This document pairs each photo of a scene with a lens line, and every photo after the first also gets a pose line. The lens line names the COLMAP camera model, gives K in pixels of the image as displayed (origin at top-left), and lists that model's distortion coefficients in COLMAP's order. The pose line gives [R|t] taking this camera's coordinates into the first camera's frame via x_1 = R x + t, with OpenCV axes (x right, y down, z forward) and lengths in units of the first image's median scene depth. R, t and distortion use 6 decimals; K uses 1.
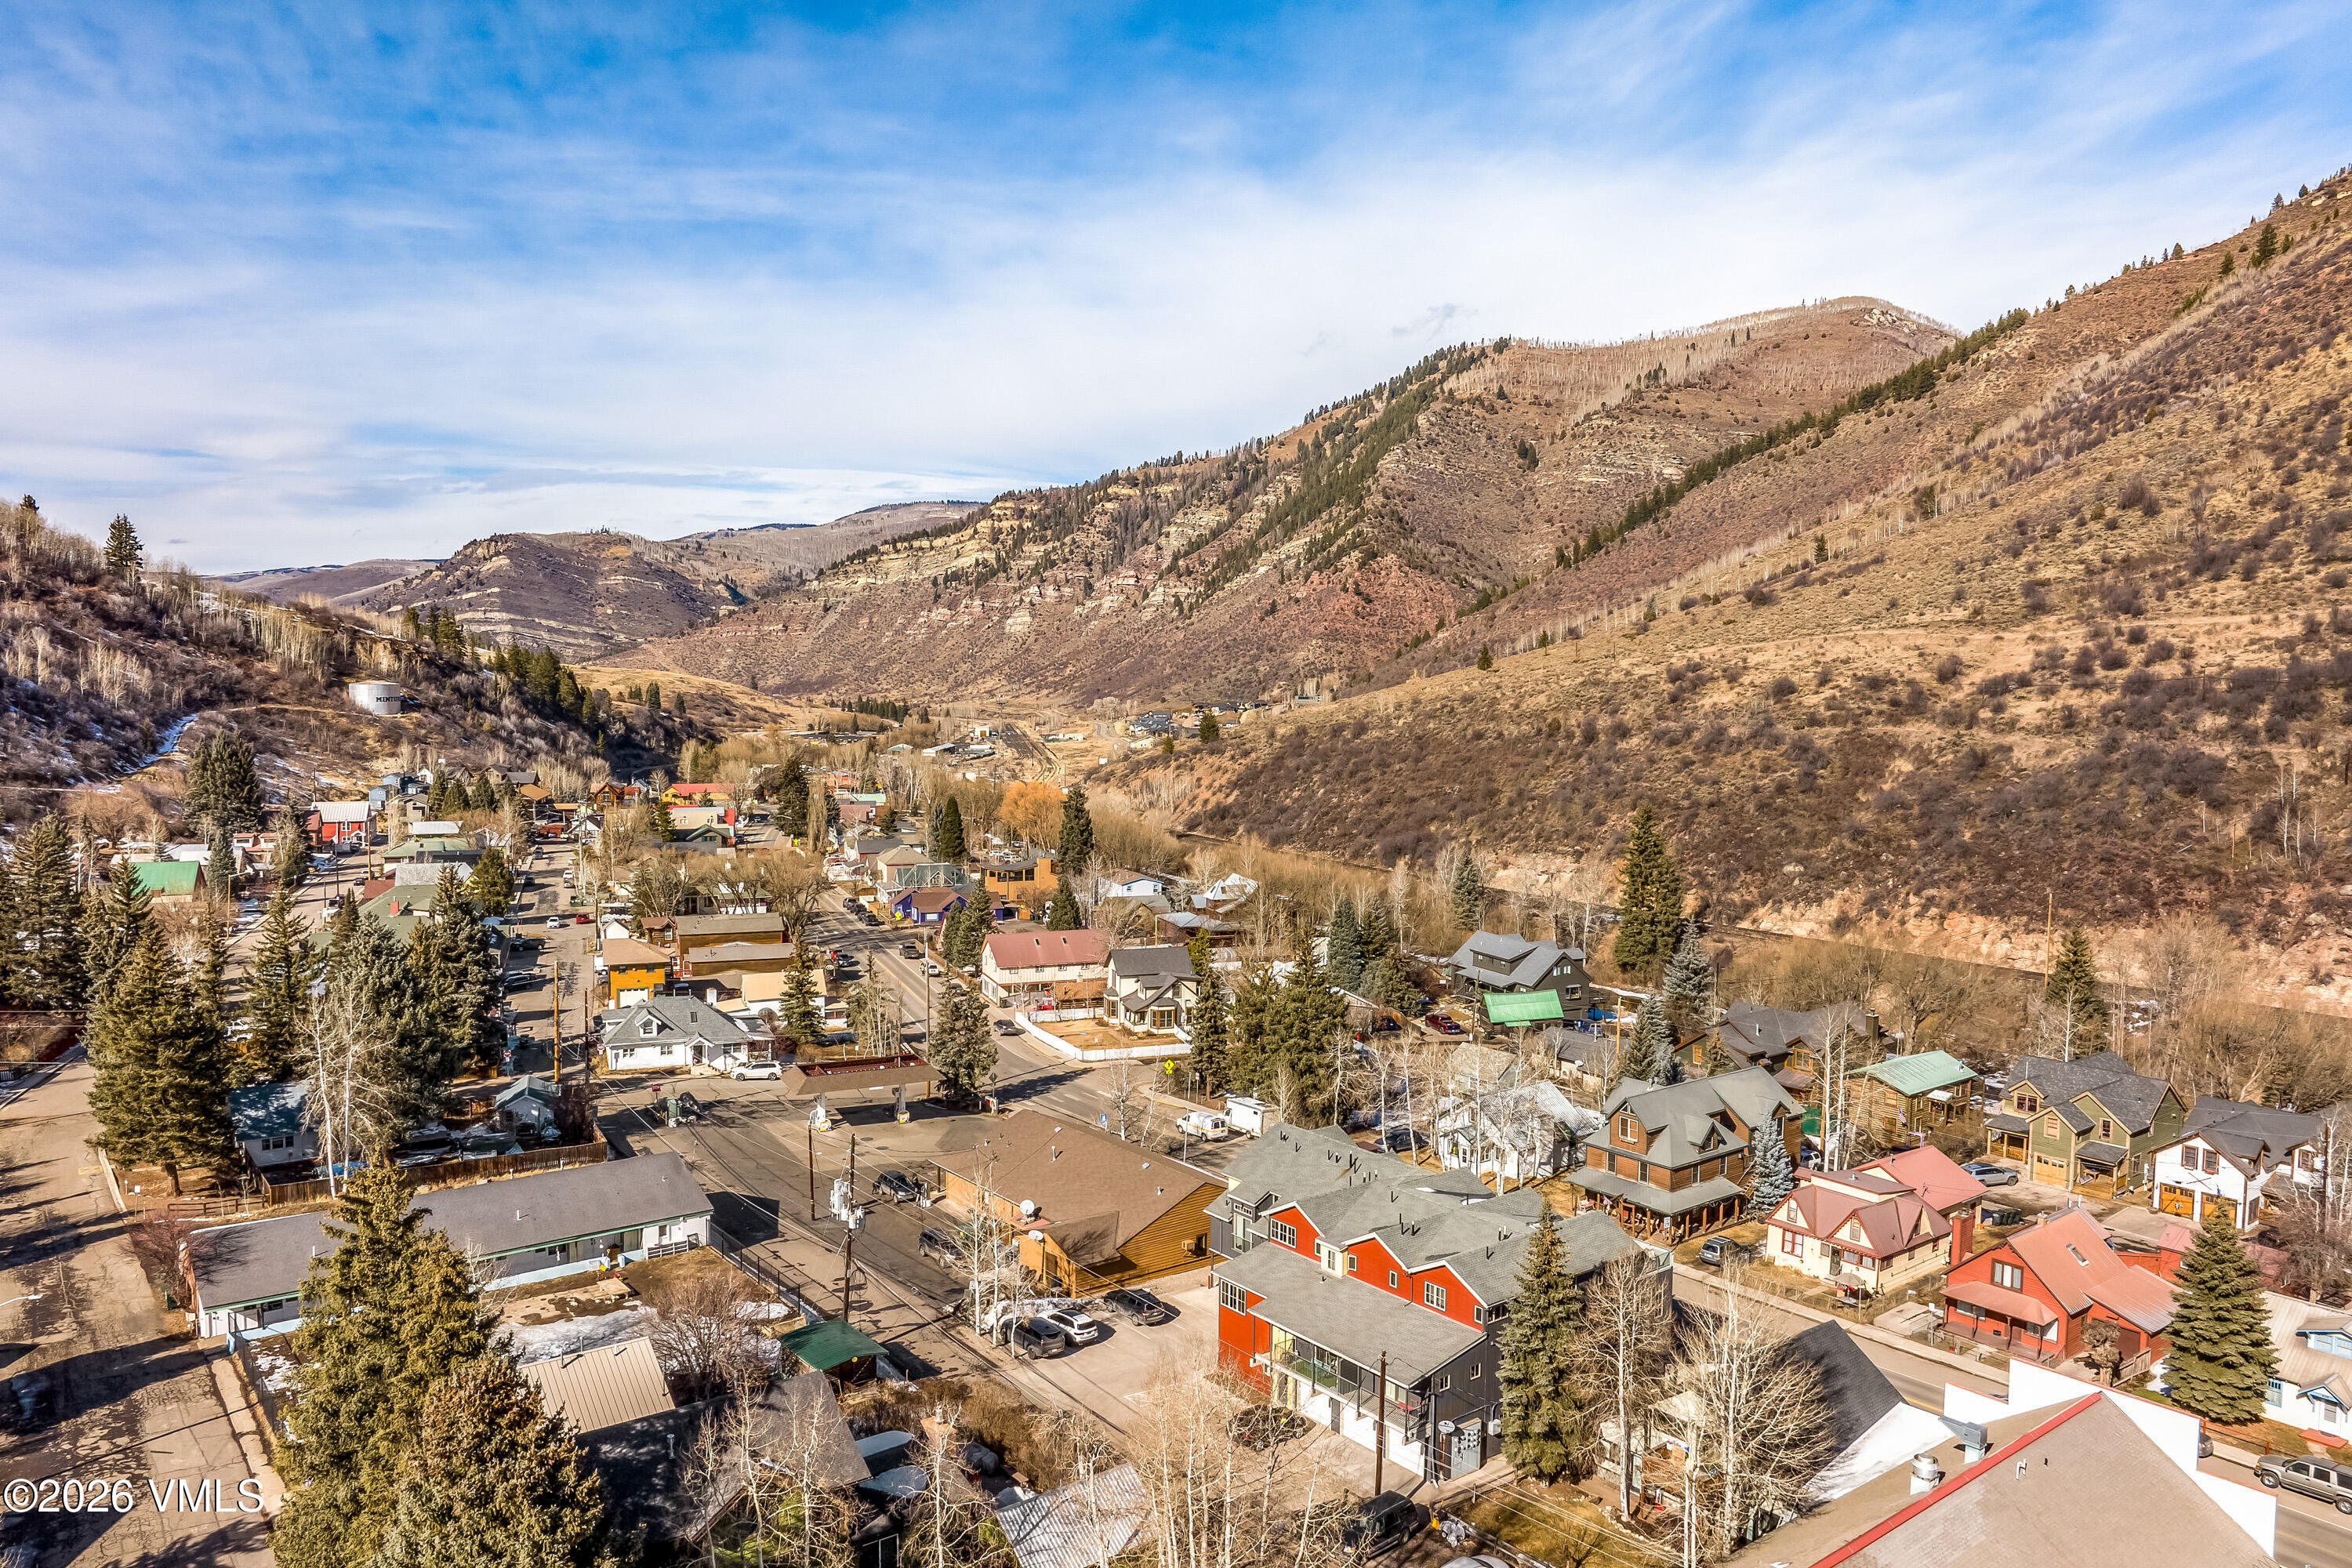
lens RADIAL K [[1658.8, 0, 1176.0], [0, 1658.8, 784.0], [0, 0, 1]] dist [-0.041175, 0.010006]
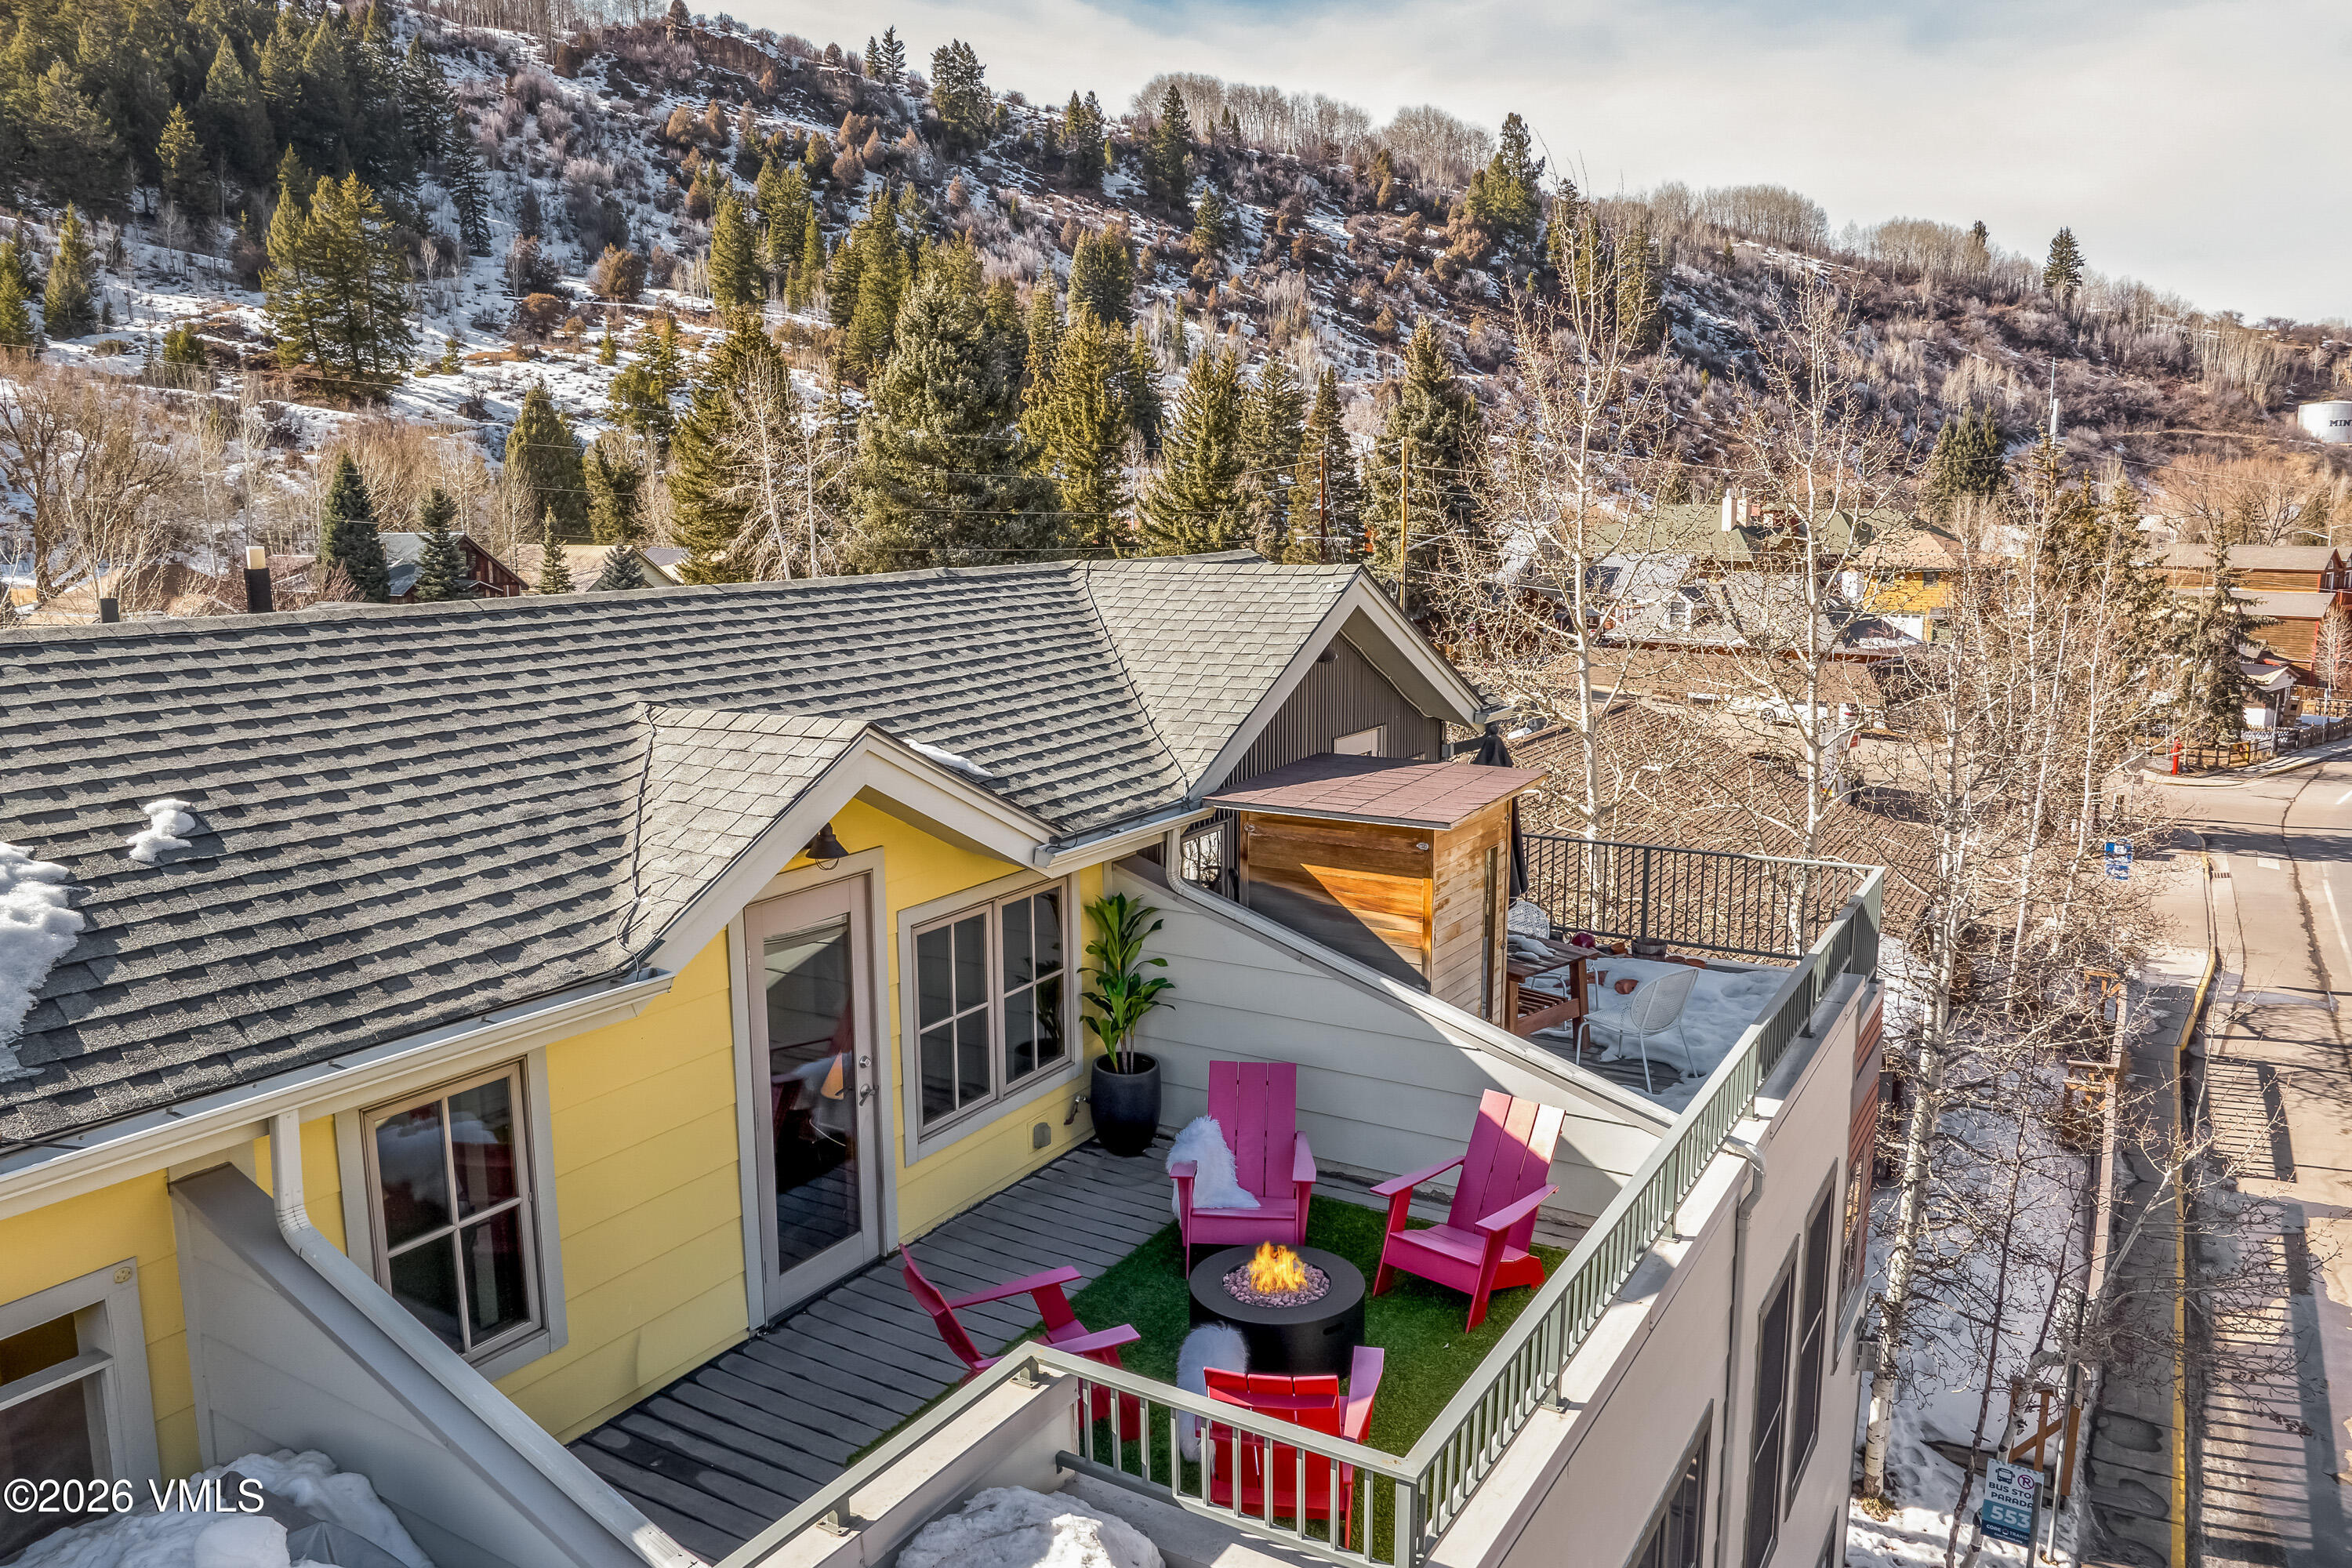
lens RADIAL K [[1658.8, 0, 1176.0], [0, 1658.8, 784.0], [0, 0, 1]] dist [-0.041175, 0.010006]
pose [[0.366927, 0.143808, -0.919067, 0.013028], [-0.057136, 0.989597, 0.132034, 0.014011], [0.928493, 0.004065, 0.371326, 0.063194]]
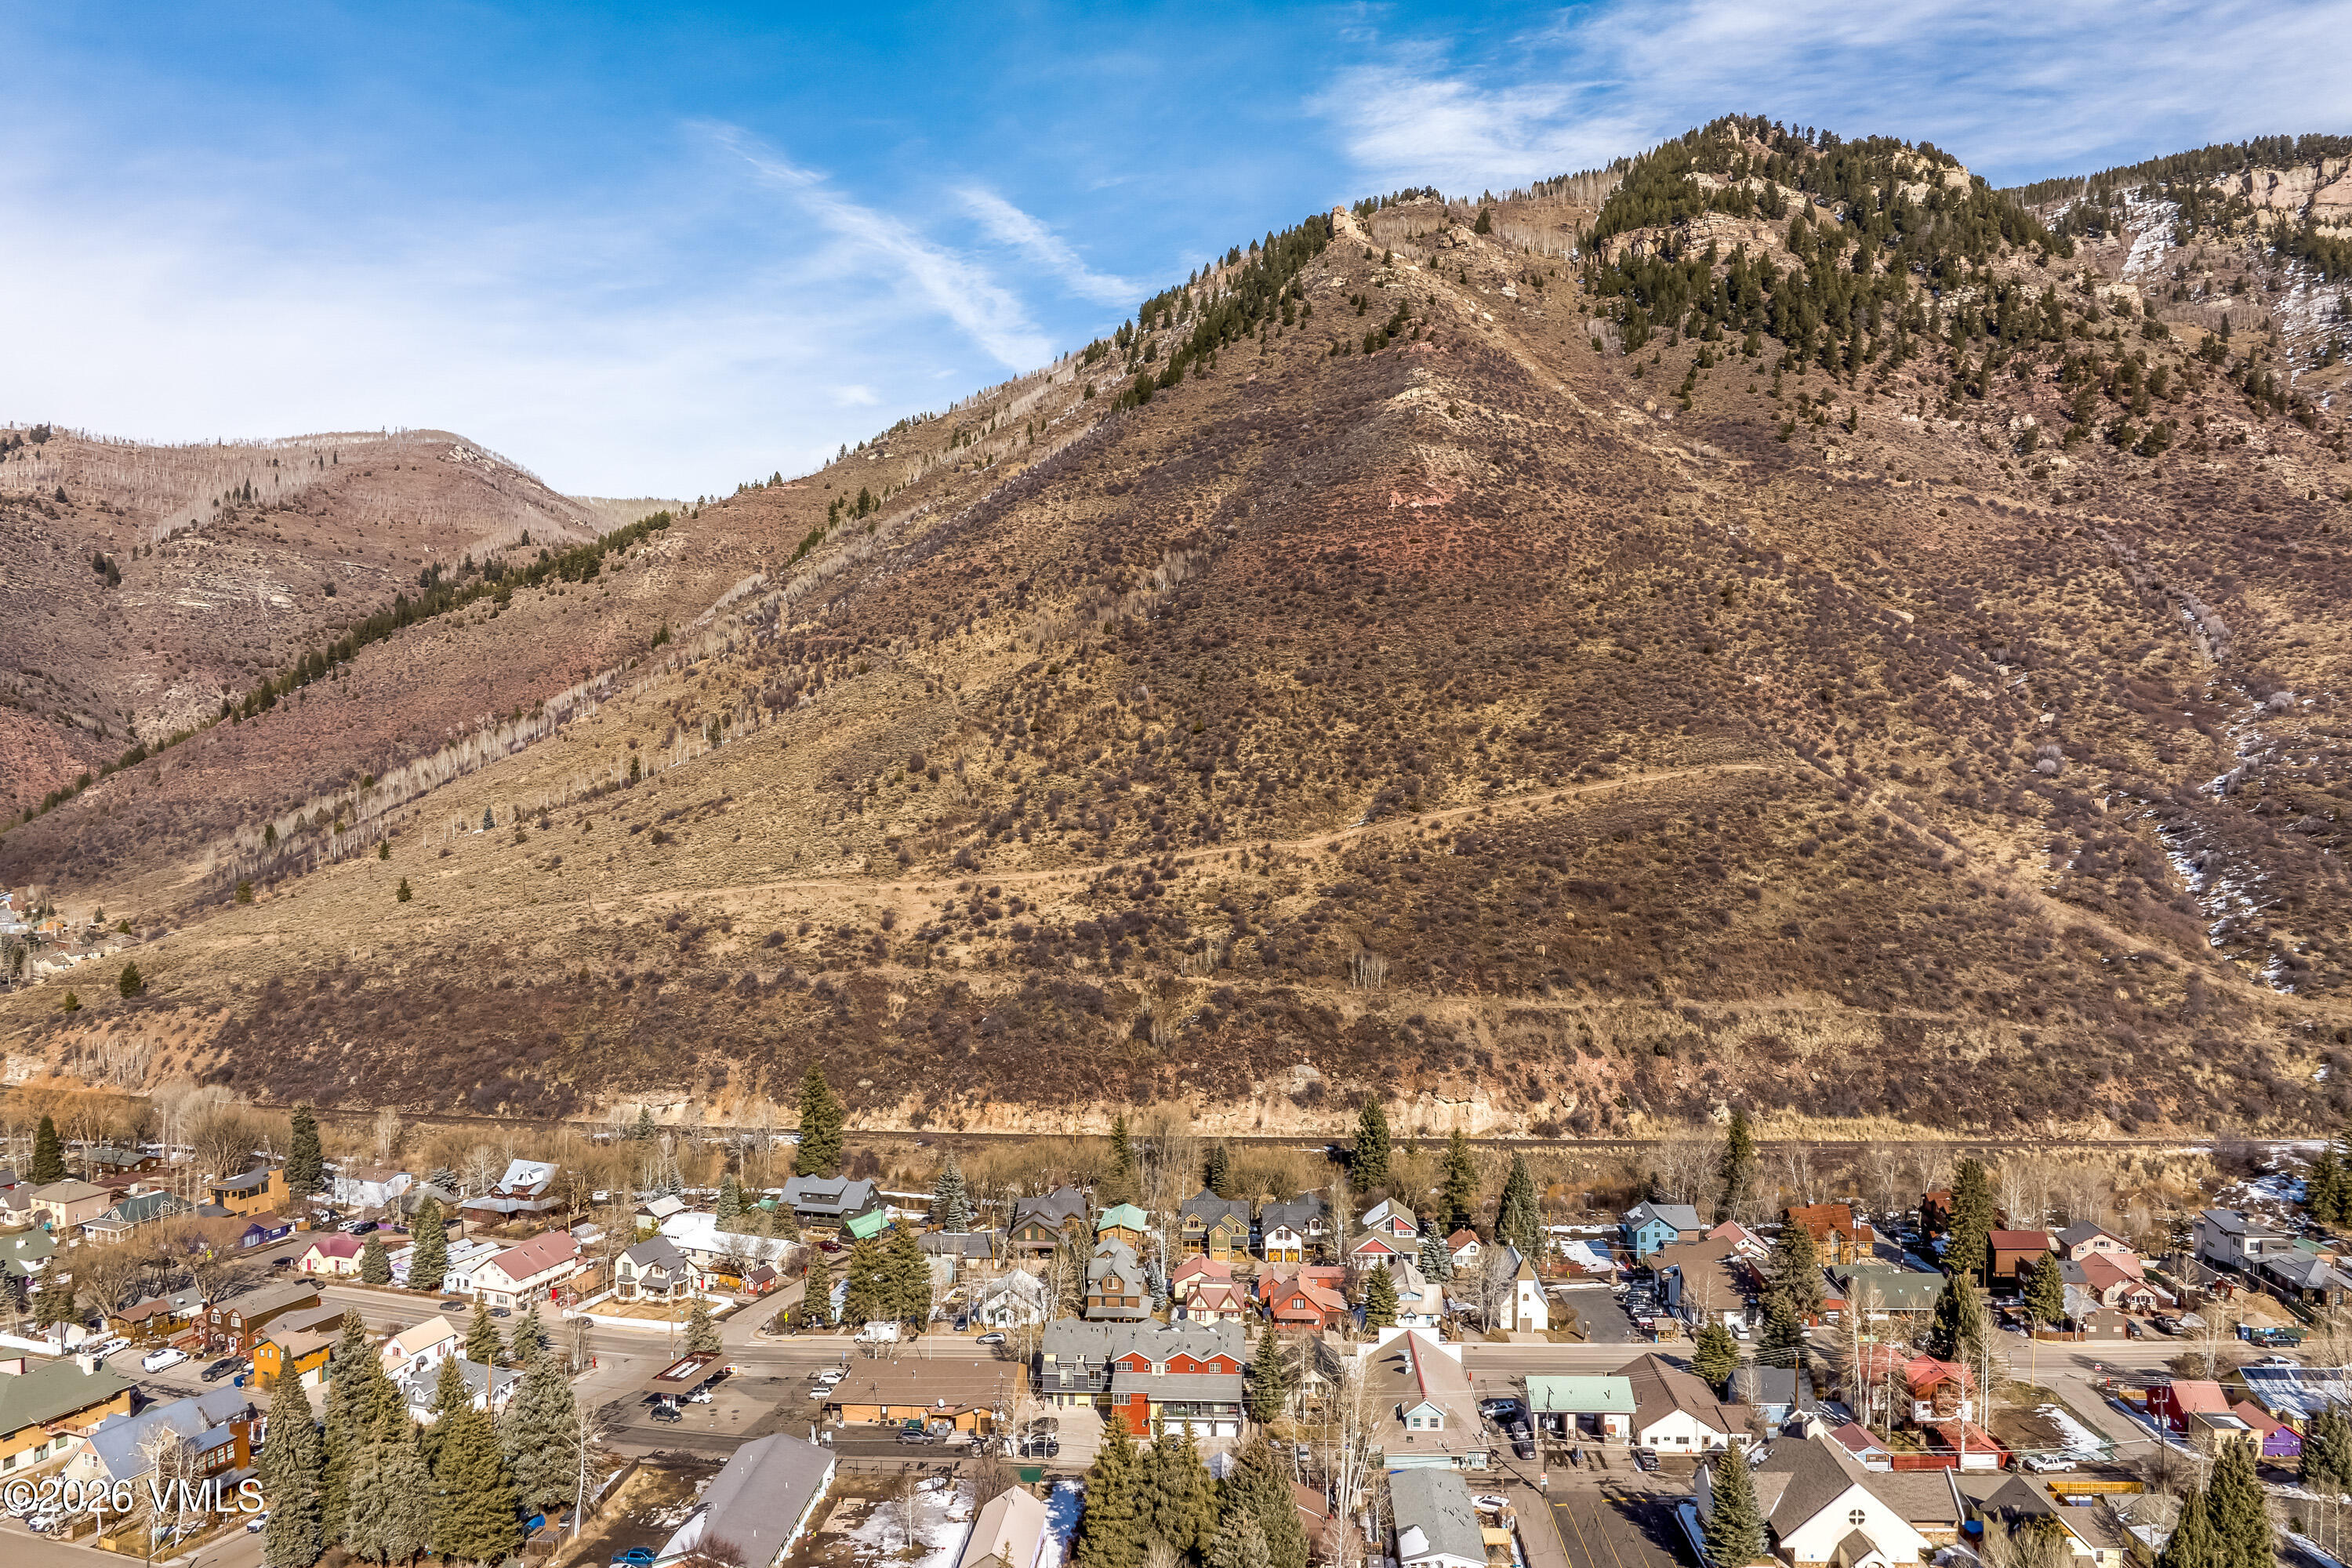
lens RADIAL K [[1675.9, 0, 1176.0], [0, 1675.9, 784.0], [0, 0, 1]] dist [-0.019685, -0.044913]
pose [[0.655030, -0.029104, 0.755042, -0.092848], [0.064162, 0.997791, -0.017202, -0.028091], [-0.752874, 0.059713, 0.655451, -0.035361]]
